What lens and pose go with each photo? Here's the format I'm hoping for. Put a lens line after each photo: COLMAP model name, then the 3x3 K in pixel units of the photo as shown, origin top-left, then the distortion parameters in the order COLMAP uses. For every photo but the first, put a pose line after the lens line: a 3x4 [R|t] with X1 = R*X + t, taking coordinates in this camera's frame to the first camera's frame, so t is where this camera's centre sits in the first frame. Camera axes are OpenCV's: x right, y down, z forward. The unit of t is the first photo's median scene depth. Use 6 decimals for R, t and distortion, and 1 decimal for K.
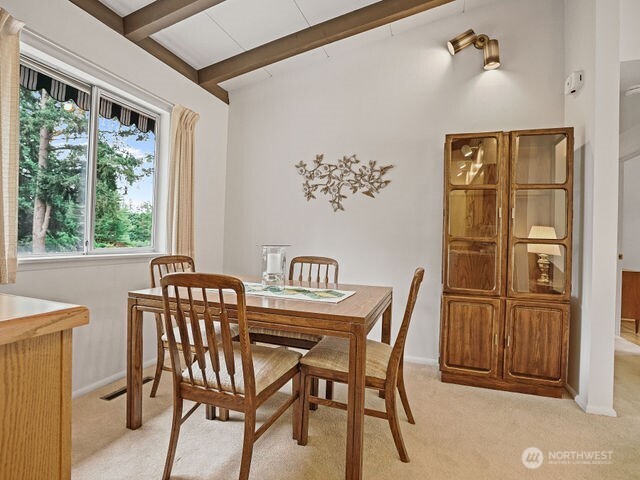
lens RADIAL K [[335.7, 0, 314.3], [0, 335.7, 235.5], [0, 0, 1]] dist [-0.062598, 0.021832]
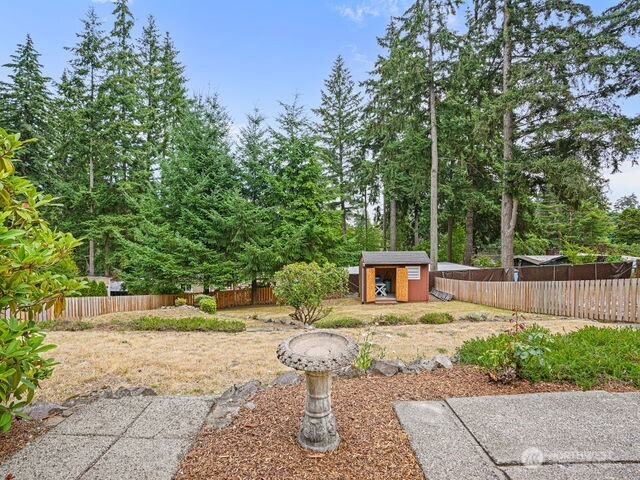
lens RADIAL K [[335.7, 0, 315.5], [0, 335.7, 238.4], [0, 0, 1]] dist [-0.062598, 0.021832]
pose [[0.330164, -0.022429, -0.943657, -0.141051], [0.011310, 0.999740, -0.019804, 0.021666], [0.943856, -0.004134, 0.330331, 0.171676]]
